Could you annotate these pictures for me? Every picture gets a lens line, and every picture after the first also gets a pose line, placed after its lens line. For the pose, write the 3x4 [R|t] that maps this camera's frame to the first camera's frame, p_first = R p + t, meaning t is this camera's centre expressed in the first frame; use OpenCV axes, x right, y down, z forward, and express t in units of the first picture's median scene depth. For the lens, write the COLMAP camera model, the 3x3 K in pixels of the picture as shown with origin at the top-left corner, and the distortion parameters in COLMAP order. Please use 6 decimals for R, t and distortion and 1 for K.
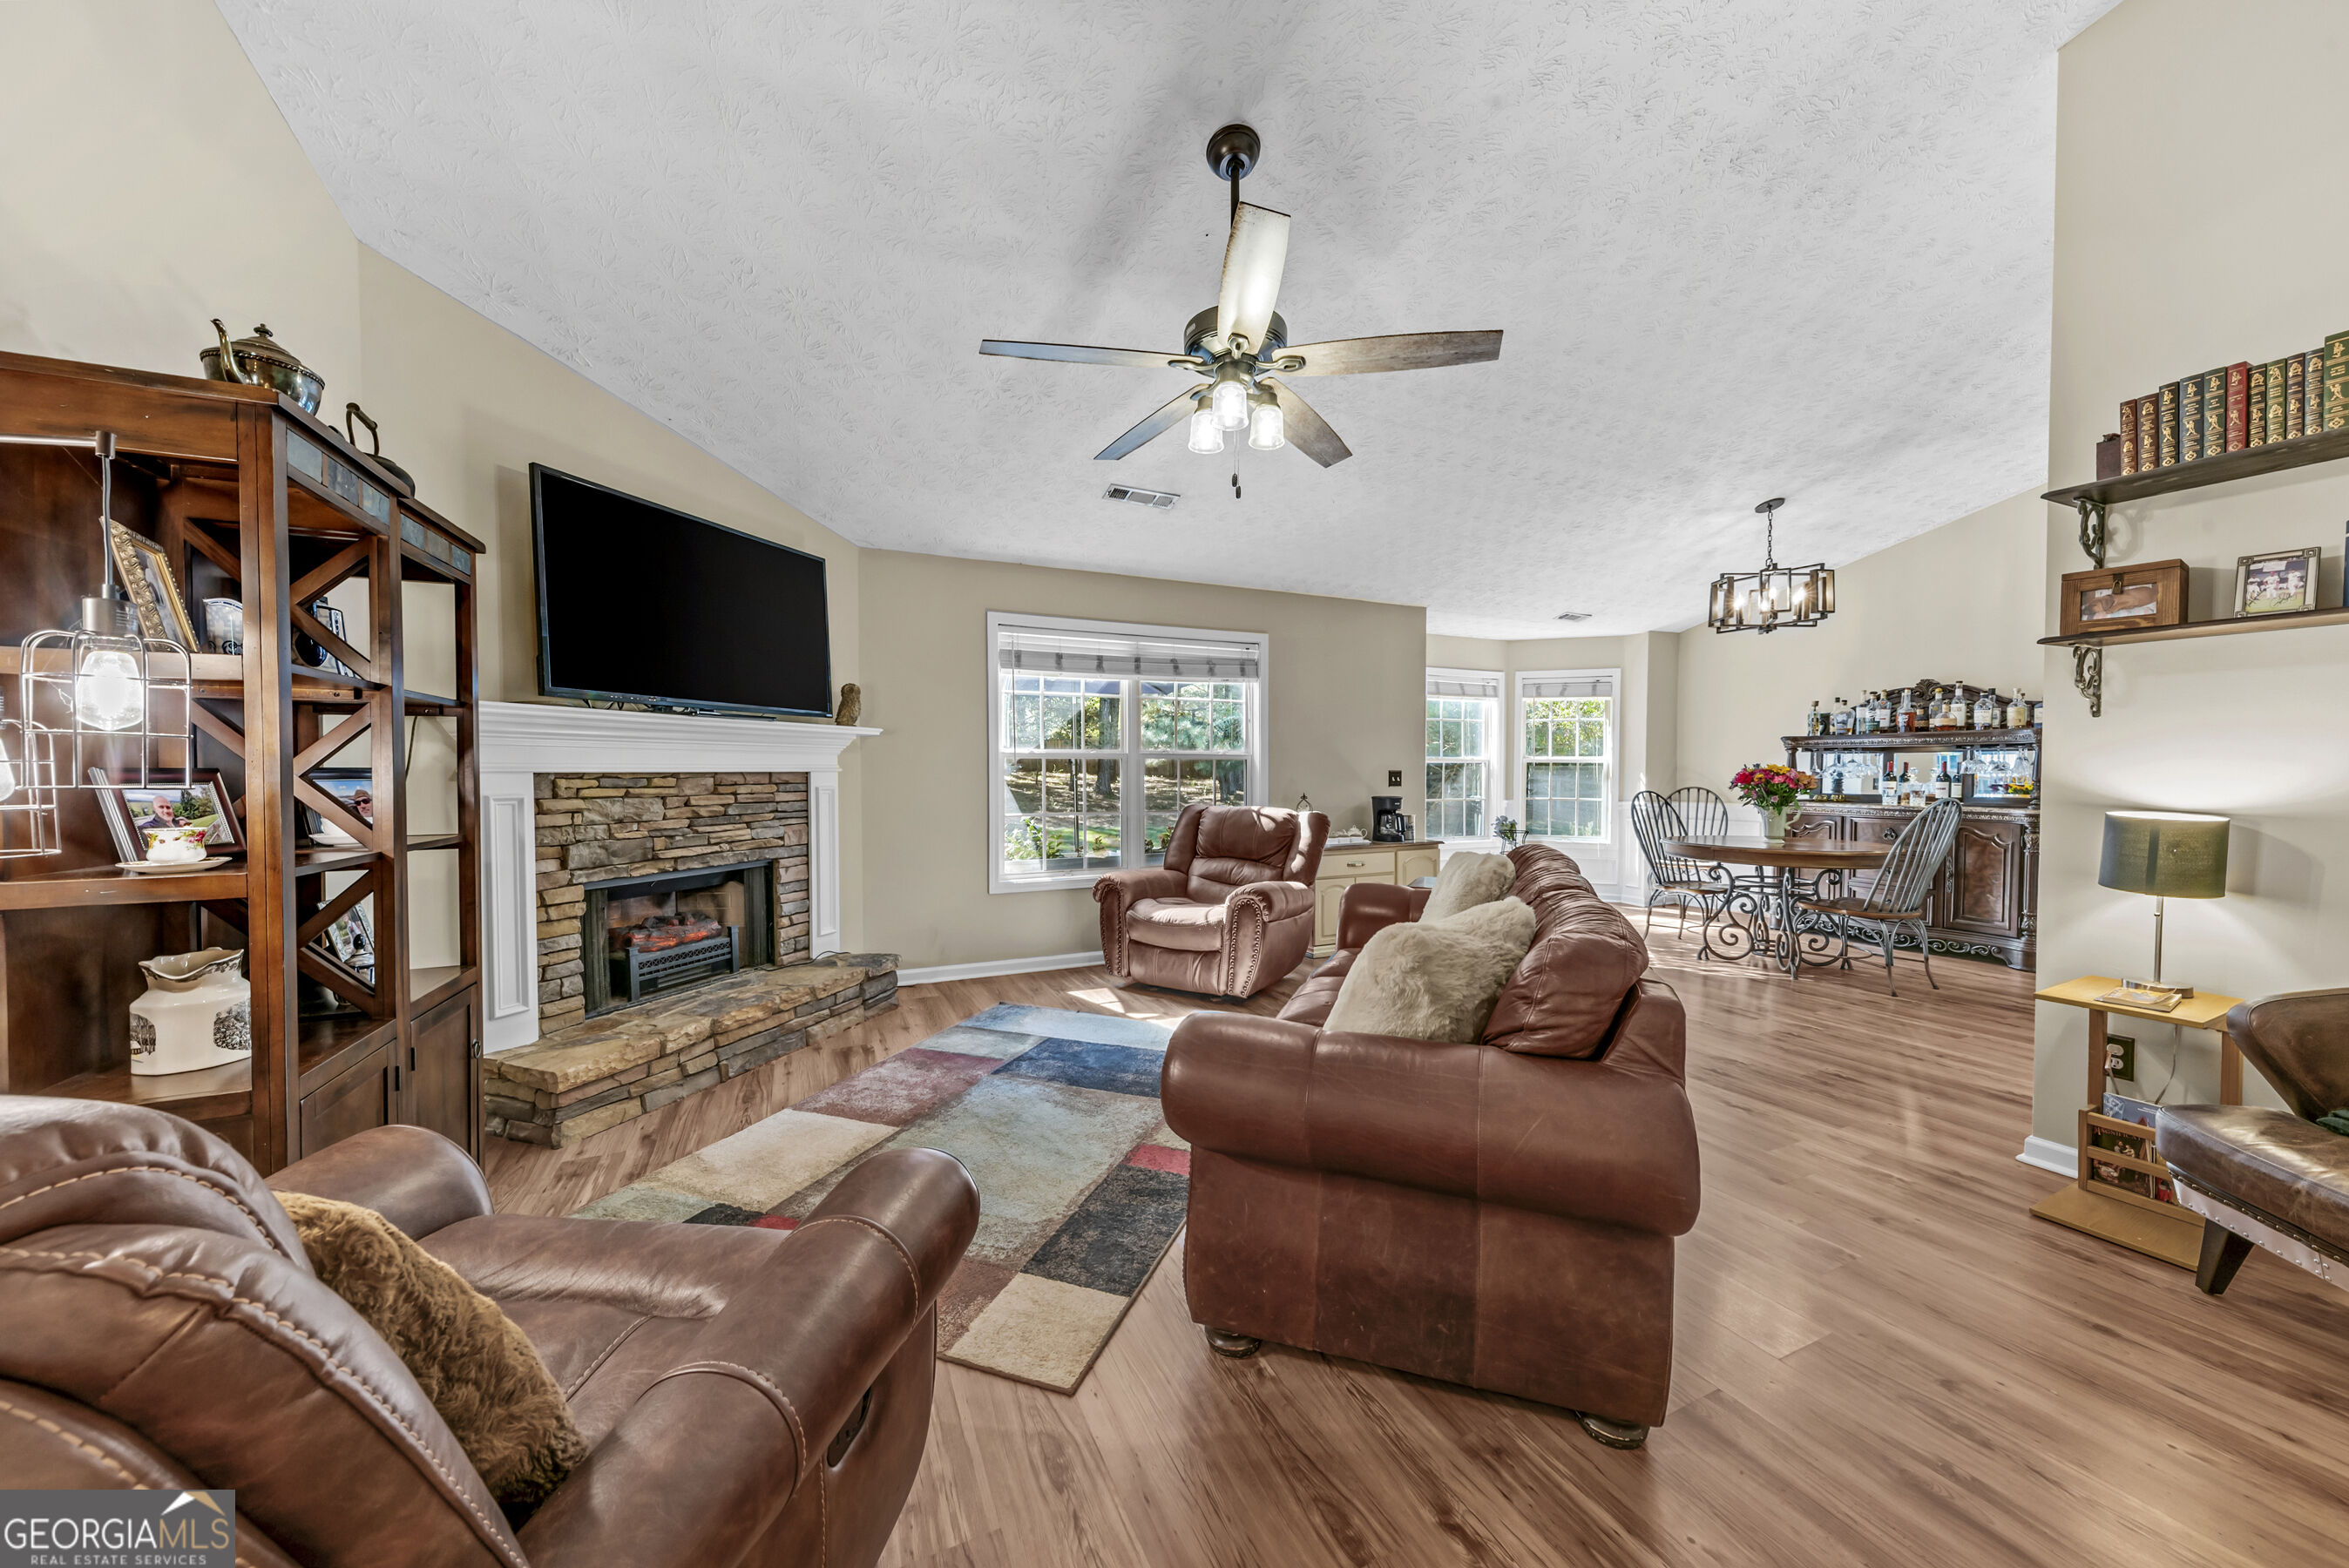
lens RADIAL K [[835.9, 0, 1212.6], [0, 835.9, 779.8], [0, 0, 1]] dist [0.007698, -0.002480]
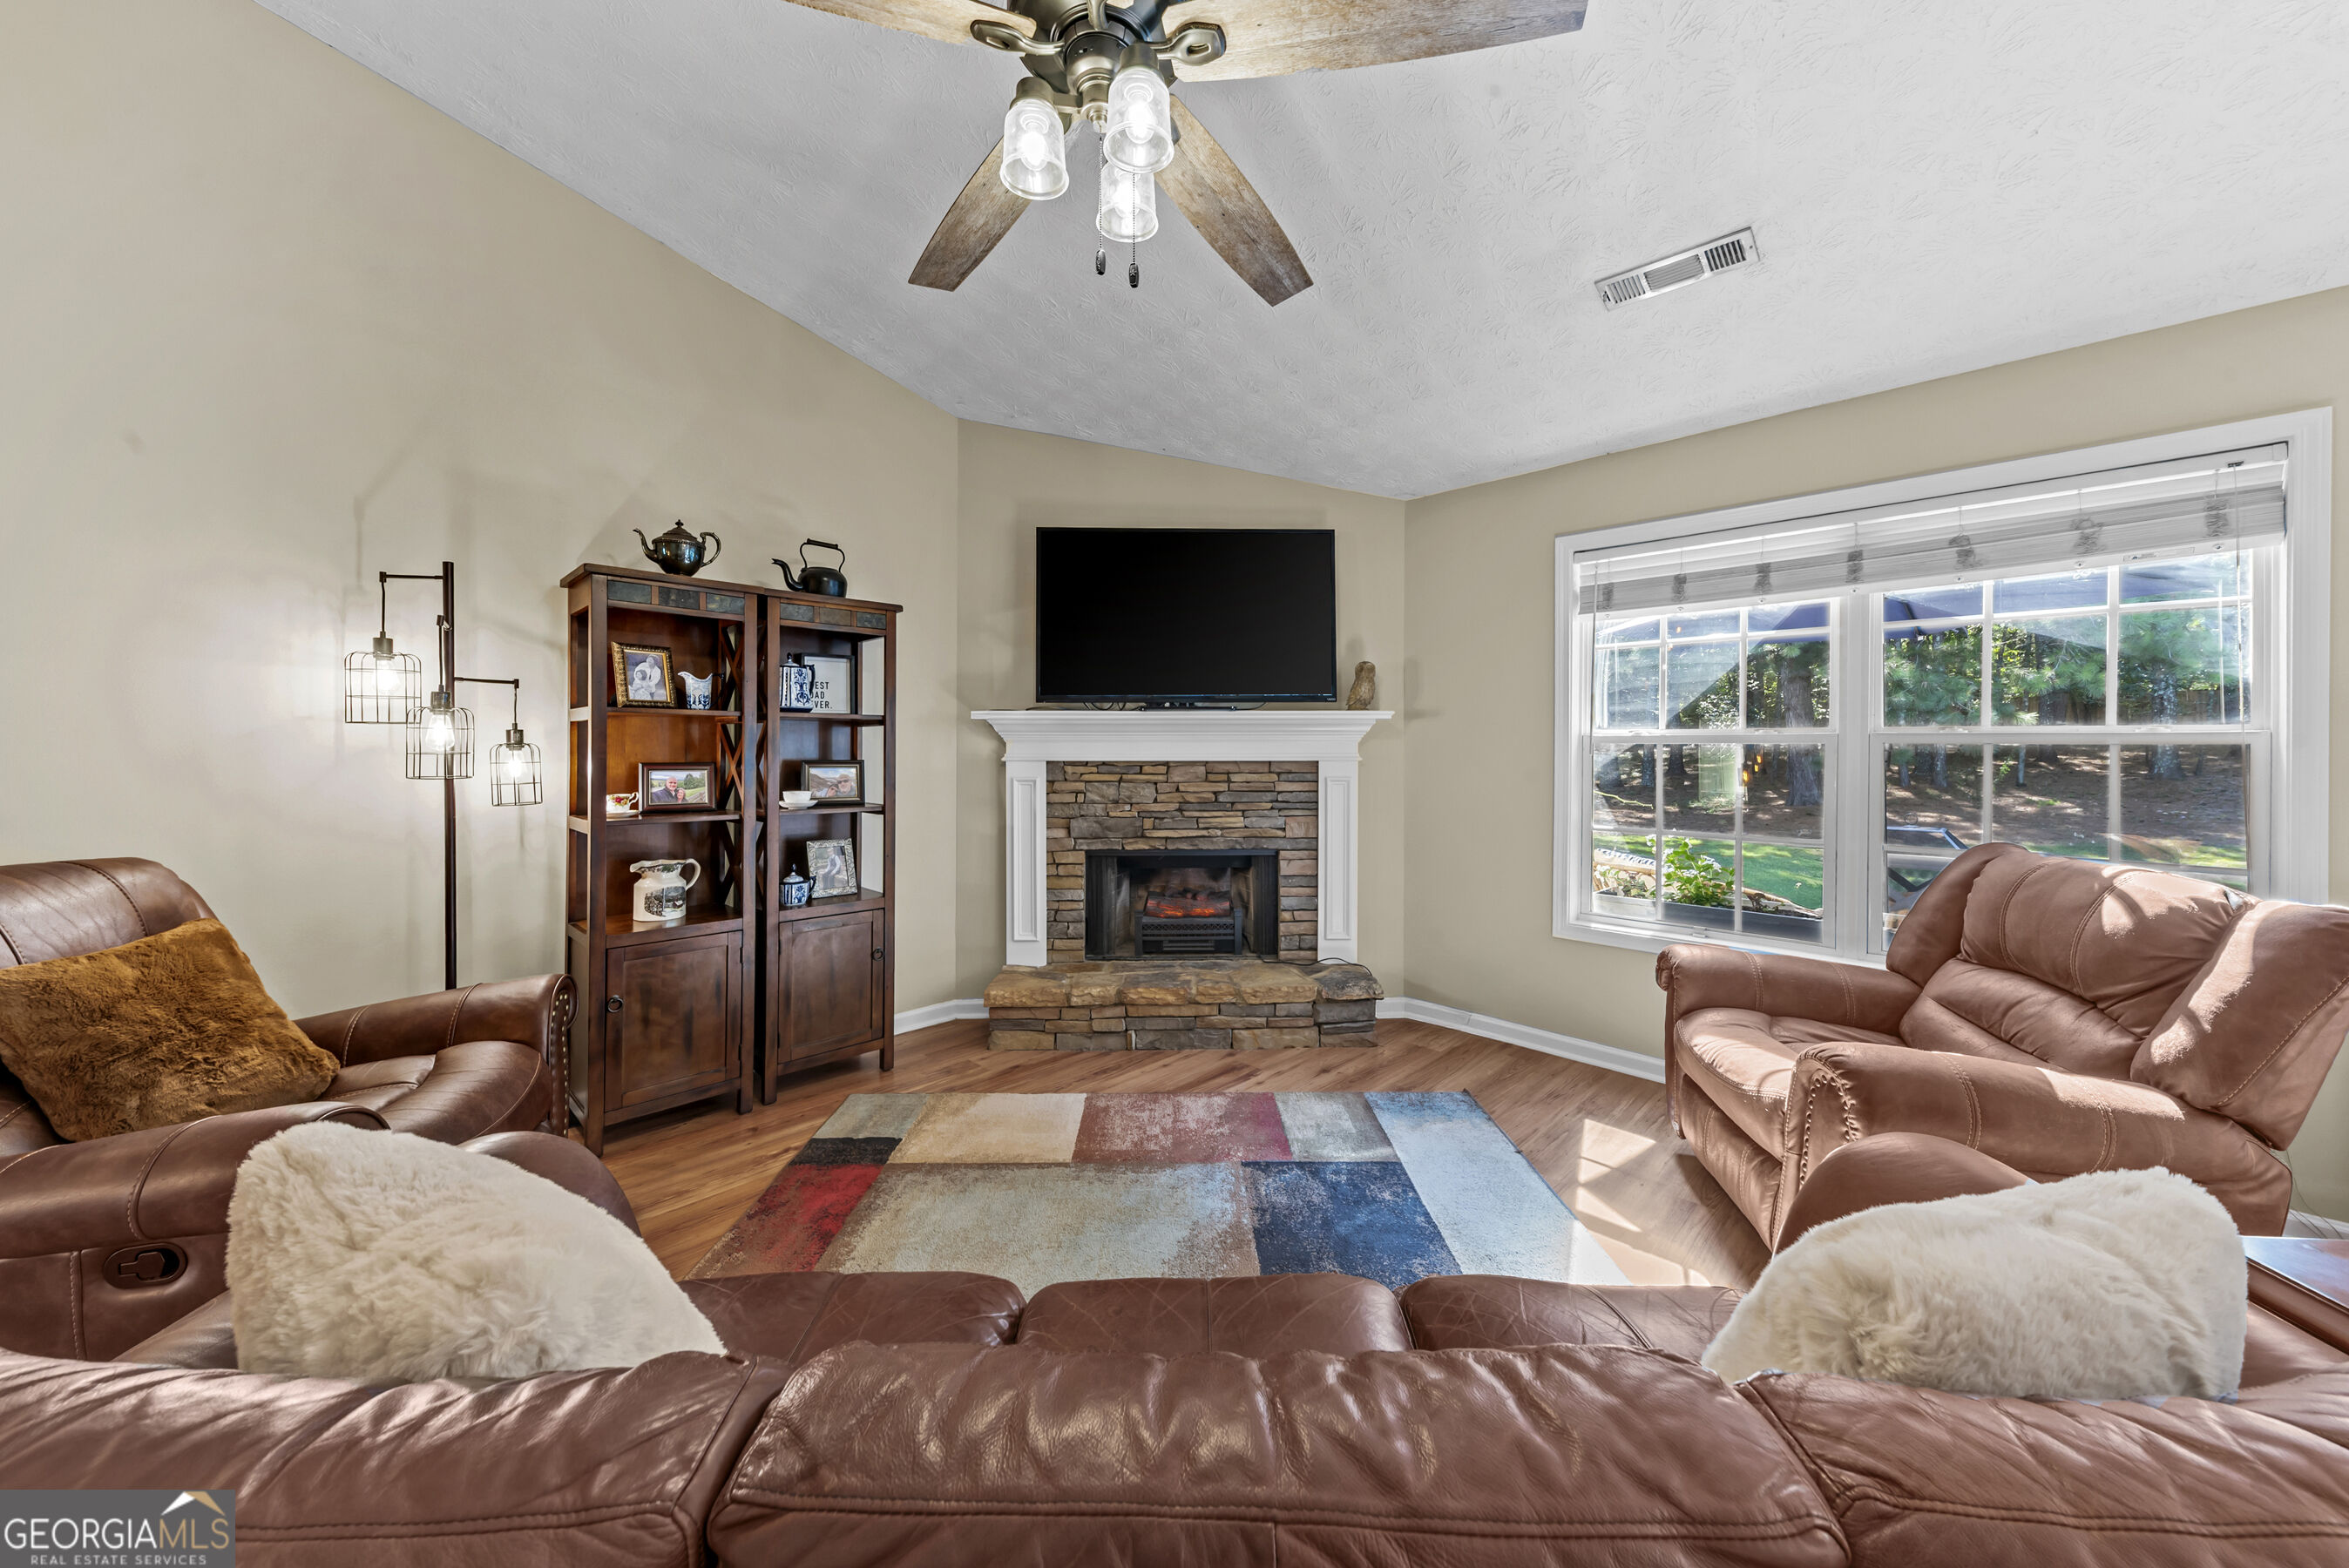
lens RADIAL K [[835.9, 0, 1161.8], [0, 835.9, 742.1], [0, 0, 1]] dist [0.007698, -0.002480]
pose [[0.317710, -0.001497, -0.948187, 0.385778], [-0.011852, 0.999914, -0.005550, -0.026033], [0.948114, 0.013001, 0.317665, 0.592283]]
